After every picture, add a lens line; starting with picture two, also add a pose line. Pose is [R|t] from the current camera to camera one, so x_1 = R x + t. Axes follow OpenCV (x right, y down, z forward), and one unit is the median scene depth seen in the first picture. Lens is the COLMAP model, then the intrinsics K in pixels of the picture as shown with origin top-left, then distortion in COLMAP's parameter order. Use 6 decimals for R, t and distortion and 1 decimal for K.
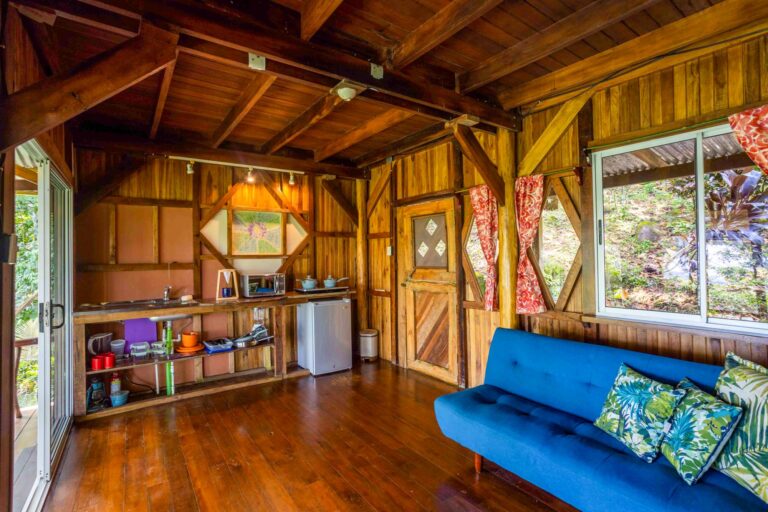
lens RADIAL K [[369.2, 0, 382.9], [0, 369.2, 252.3], [0, 0, 1]] dist [-0.056404, 0.034414]
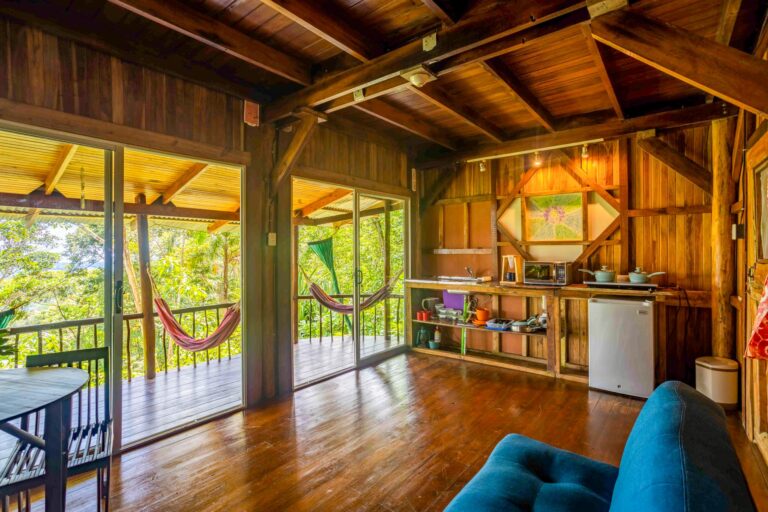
lens RADIAL K [[369.2, 0, 382.9], [0, 369.2, 252.3], [0, 0, 1]] dist [-0.056404, 0.034414]
pose [[0.274501, 0.016077, -0.961452, 0.447520], [0.011173, 0.999739, 0.019907, 0.012613], [0.961522, -0.016207, 0.274250, 0.326661]]
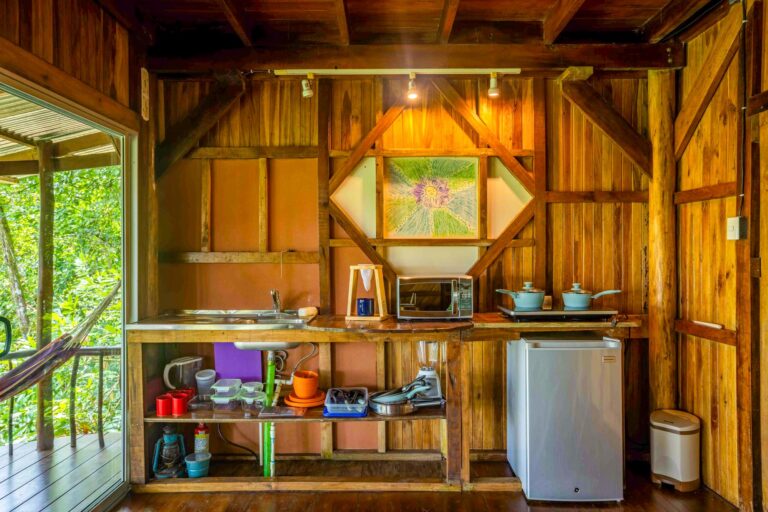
lens RADIAL K [[496.5, 0, 383.9], [0, 496.5, 251.6], [0, 0, 1]] dist [-0.034085, 0.038679]
pose [[0.808951, 0.008182, -0.587818, 0.026554], [-0.001802, 0.999933, 0.011439, 0.017338], [0.587873, -0.008194, 0.808912, 0.384151]]
